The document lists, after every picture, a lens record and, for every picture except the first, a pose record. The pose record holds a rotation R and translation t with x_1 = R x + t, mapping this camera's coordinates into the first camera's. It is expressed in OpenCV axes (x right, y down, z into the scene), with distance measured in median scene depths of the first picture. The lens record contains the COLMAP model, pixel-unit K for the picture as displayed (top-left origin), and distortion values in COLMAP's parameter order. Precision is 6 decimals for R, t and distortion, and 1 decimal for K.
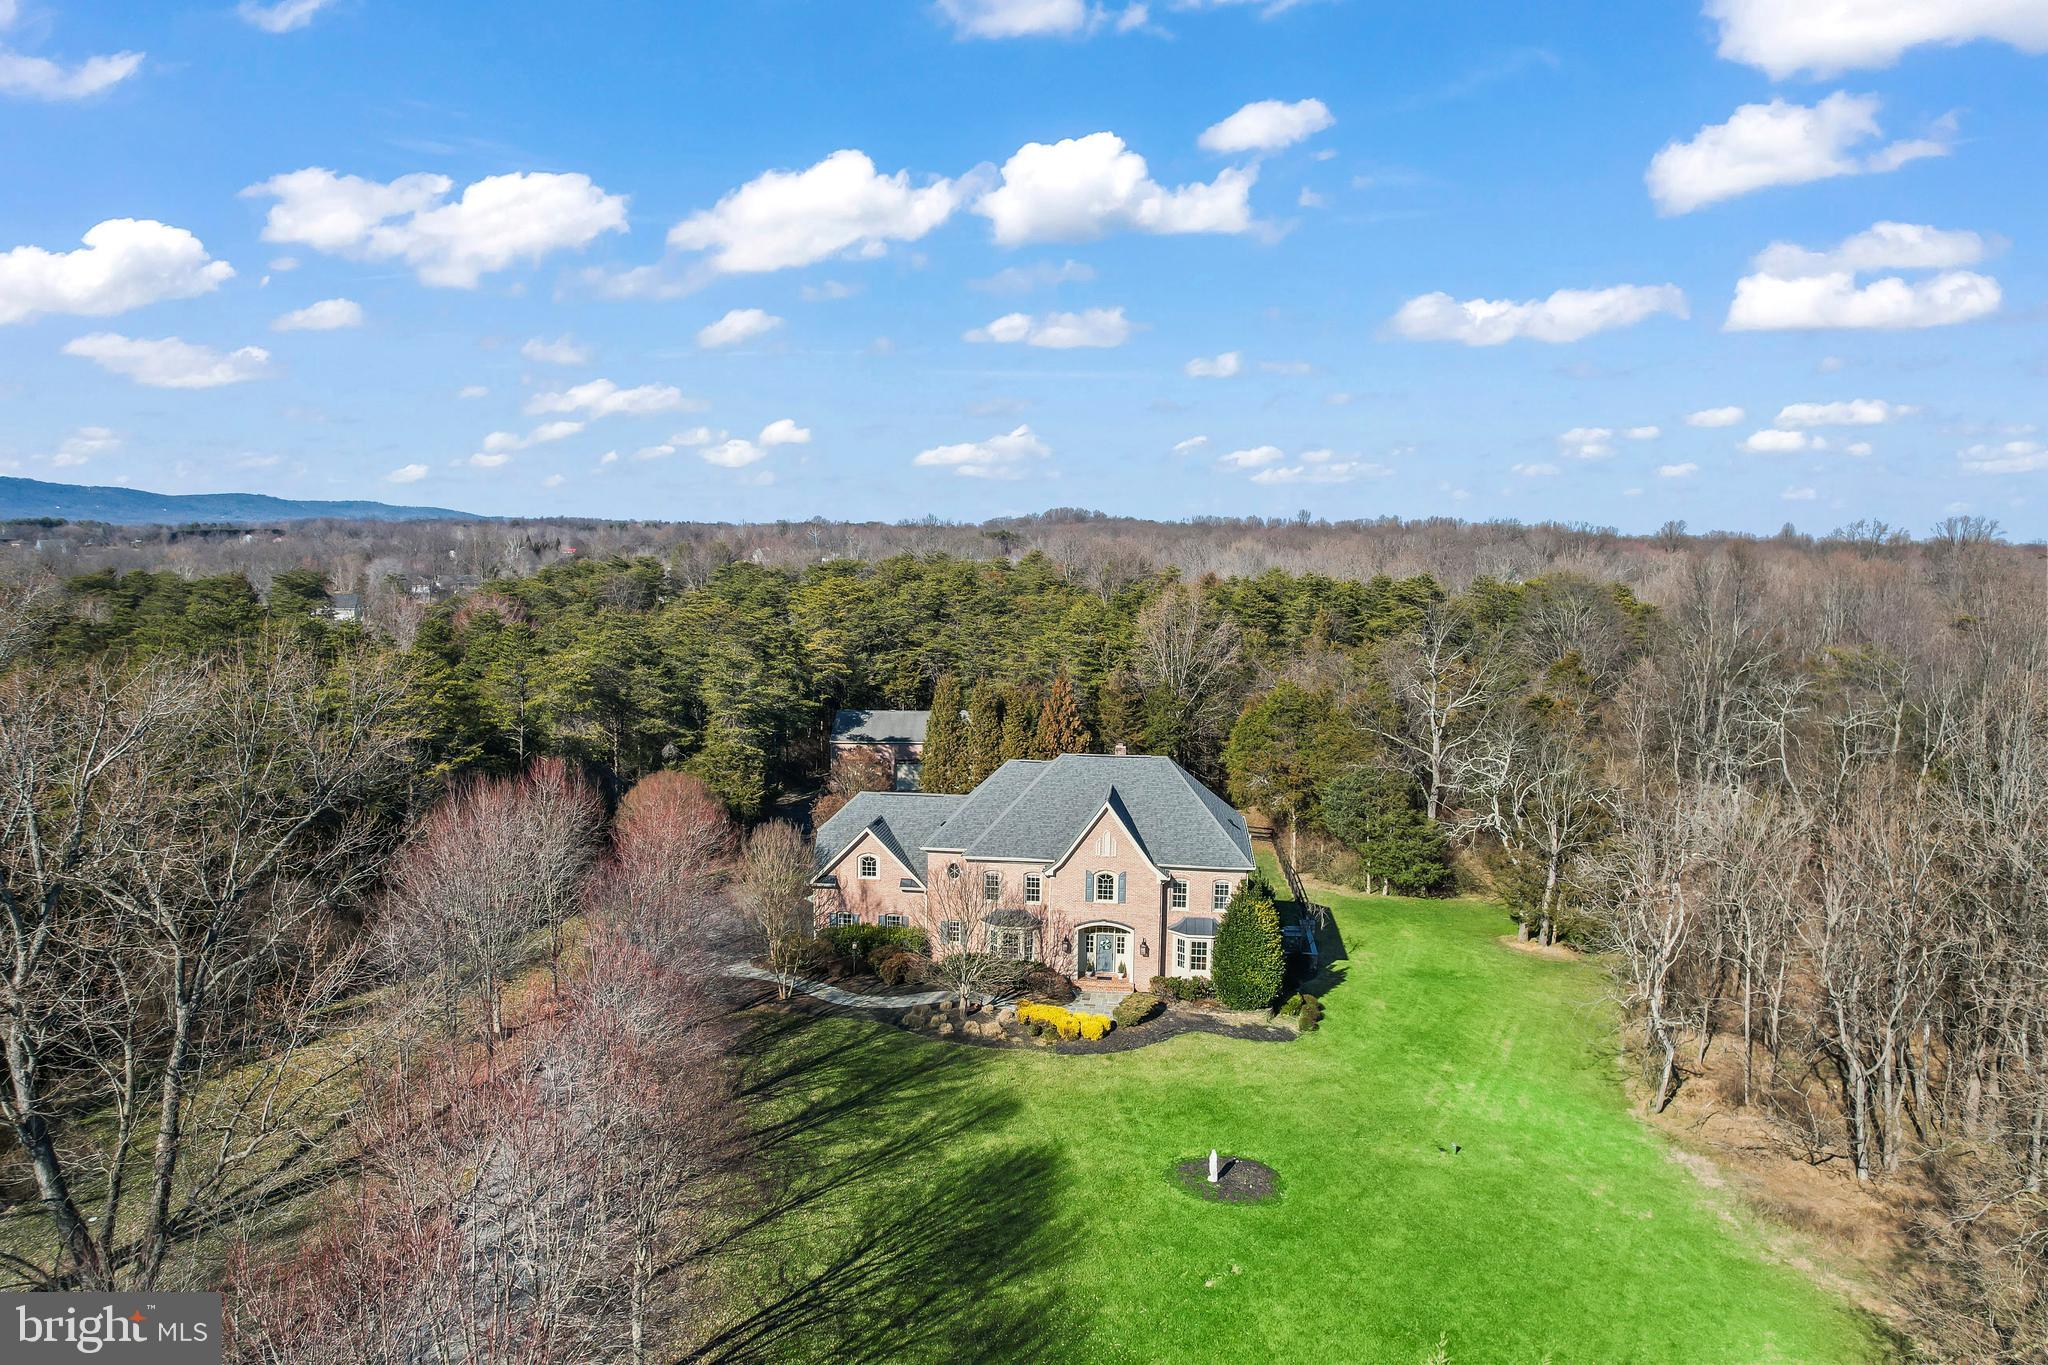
lens RADIAL K [[1313.3, 0, 1024.0], [0, 1313.3, 682.5], [0, 0, 1]] dist [-0.075275, 0.065758]
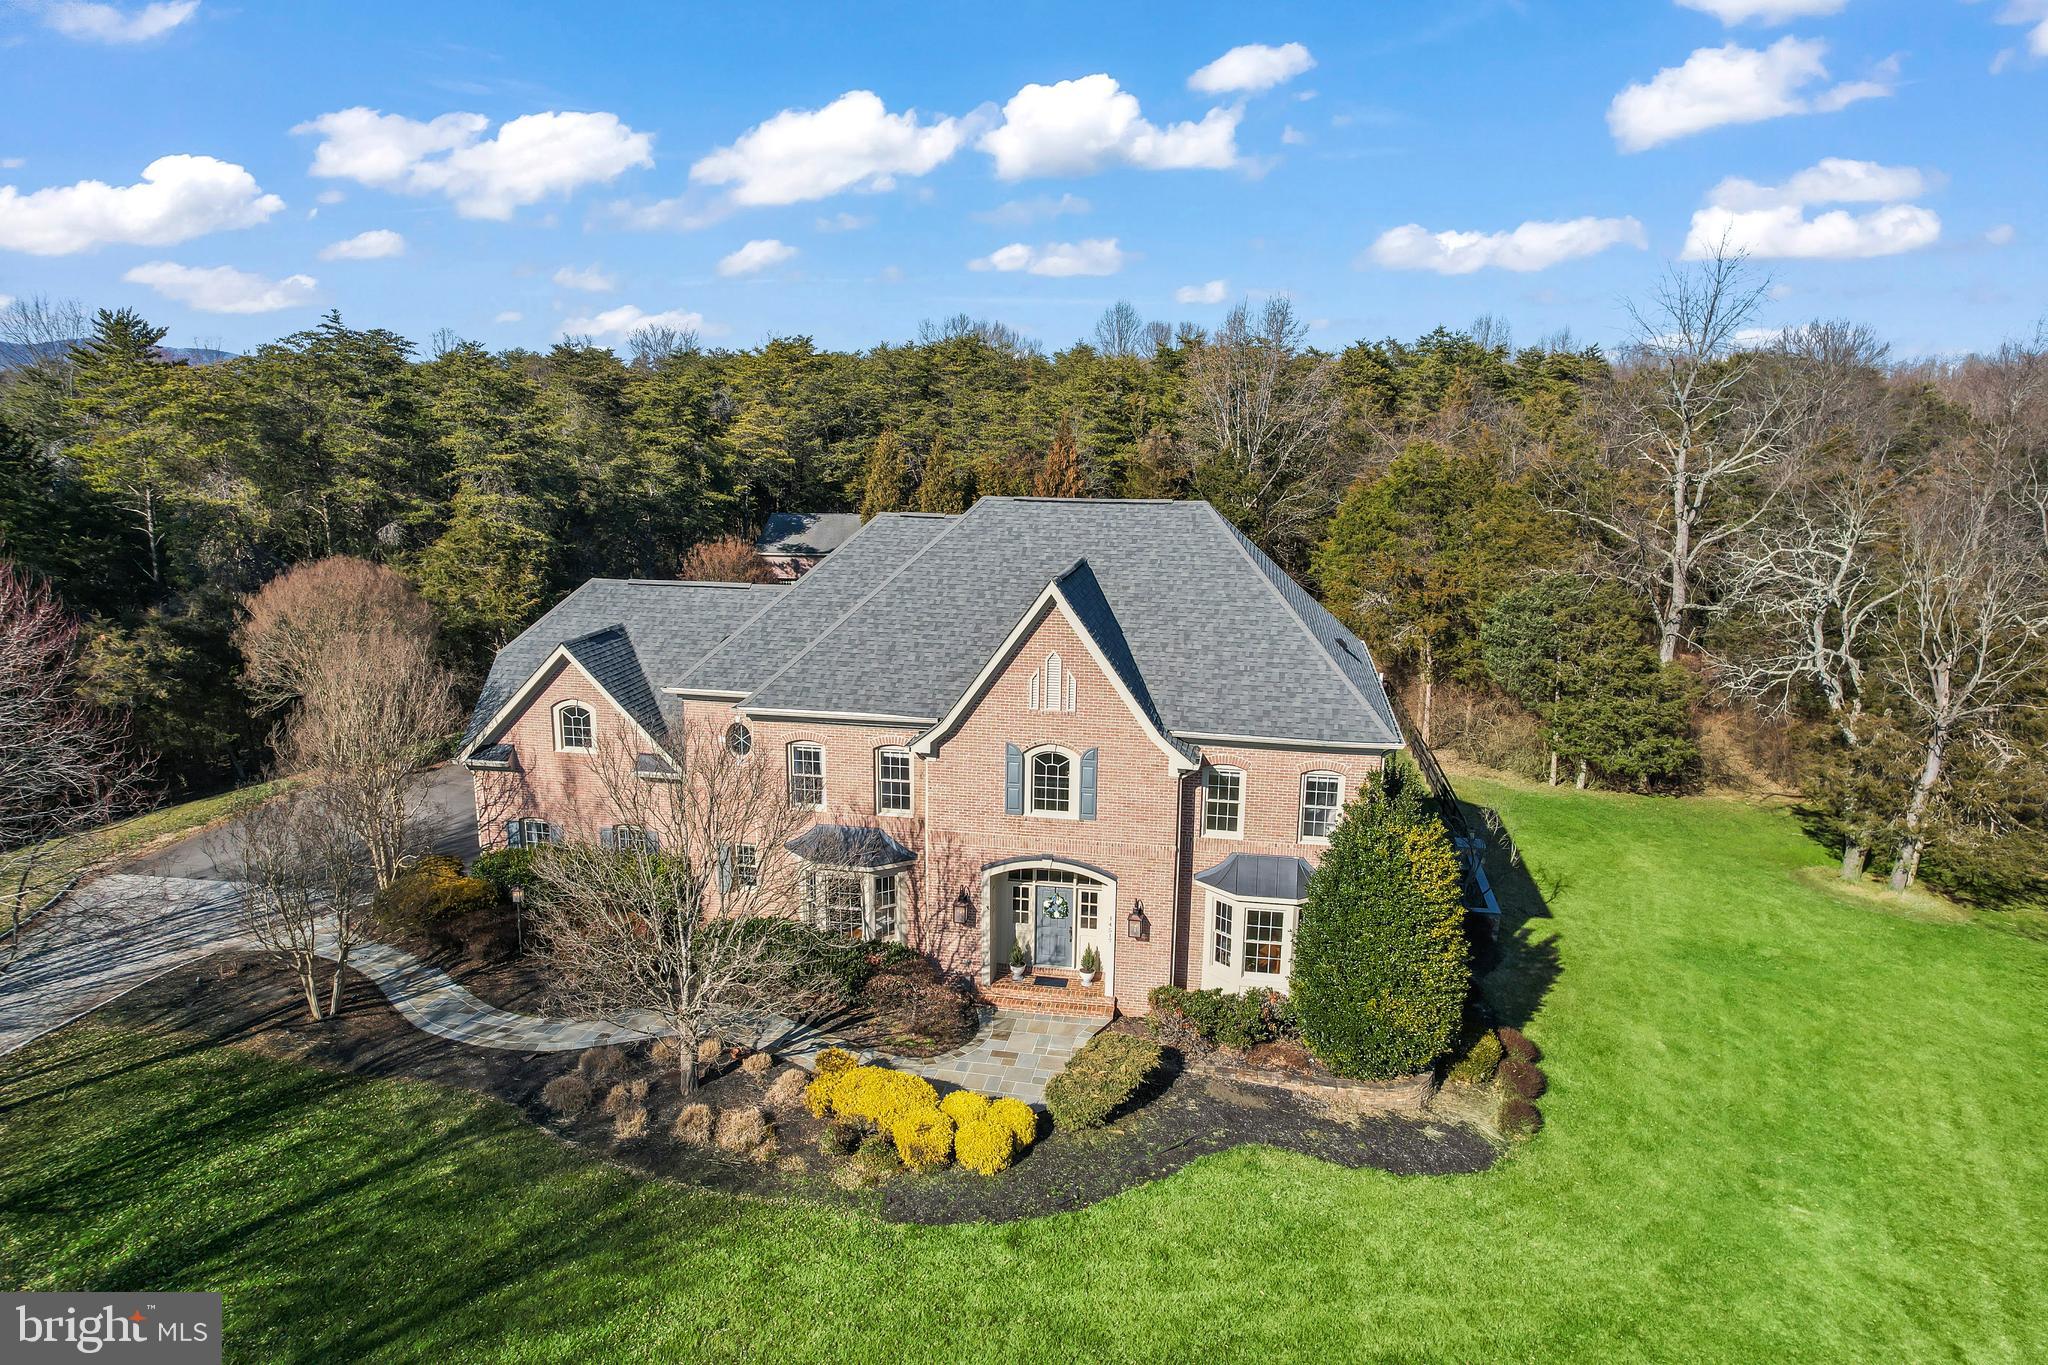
lens RADIAL K [[1313.3, 0, 1024.0], [0, 1313.3, 682.5], [0, 0, 1]] dist [-0.075275, 0.065758]
pose [[0.998237, 0.012936, -0.057923, 0.077344], [-0.006908, 0.994649, 0.103085, 0.077815], [0.058946, -0.102504, 0.992985, 0.566797]]
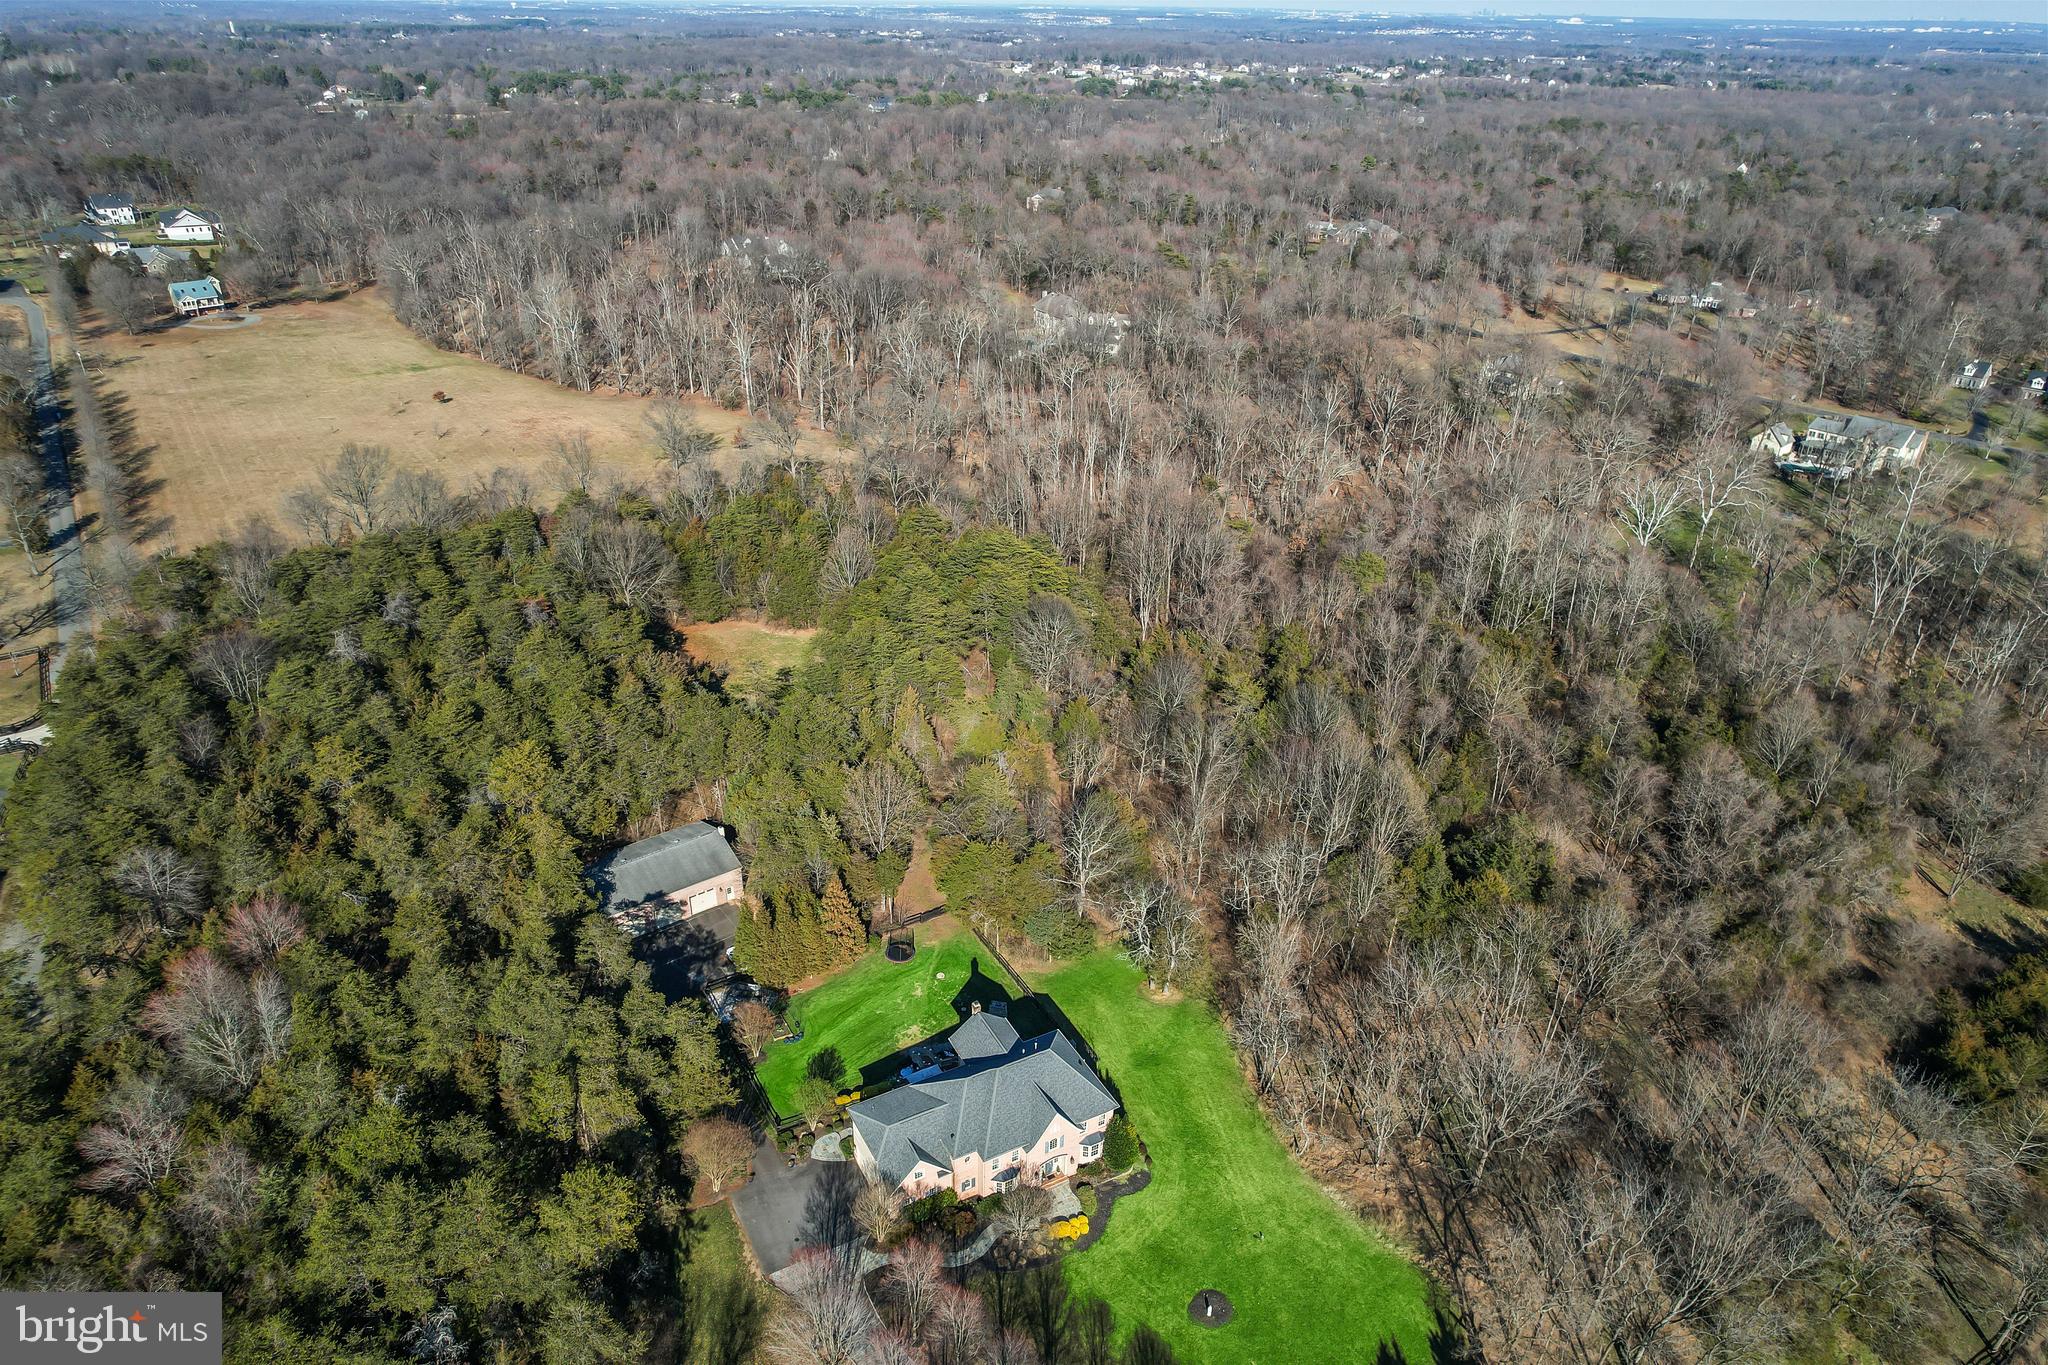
lens RADIAL K [[1278.1, 0, 1026.6], [0, 1278.1, 737.5], [0, 0, 1]] dist [-0.056001, -0.001493]
pose [[0.814031, -0.291420, 0.502422, -0.722157], [0.054243, 0.899383, 0.433784, -1.171940], [-0.578283, -0.325860, 0.747933, -0.163823]]
